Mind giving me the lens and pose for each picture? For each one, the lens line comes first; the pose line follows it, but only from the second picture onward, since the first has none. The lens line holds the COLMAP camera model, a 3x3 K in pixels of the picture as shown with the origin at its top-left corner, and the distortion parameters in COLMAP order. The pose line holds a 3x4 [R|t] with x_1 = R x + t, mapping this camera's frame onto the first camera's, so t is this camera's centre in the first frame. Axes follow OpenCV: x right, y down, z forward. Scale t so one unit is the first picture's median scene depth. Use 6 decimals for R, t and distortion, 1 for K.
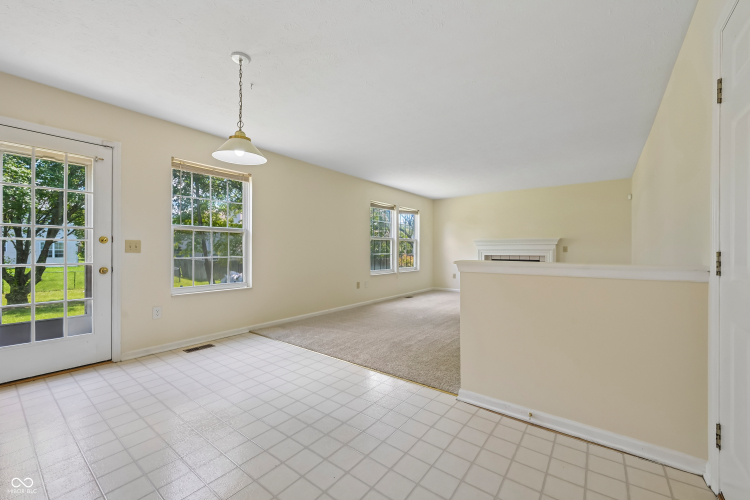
lens RADIAL K [[302.2, 0, 377.5], [0, 302.2, 251.8], [0, 0, 1]] dist [-0.000662, 0.000053]
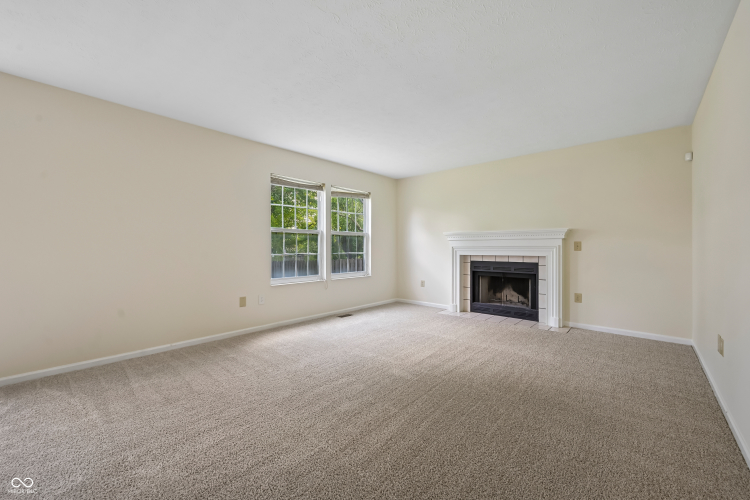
lens RADIAL K [[302.2, 0, 378.6], [0, 302.2, 247.1], [0, 0, 1]] dist [-0.000662, 0.000053]
pose [[0.996701, -0.001981, -0.081141, 0.253752], [0.001425, 0.999975, -0.006915, -0.003031], [0.081152, 0.006777, 0.996679, 0.330480]]
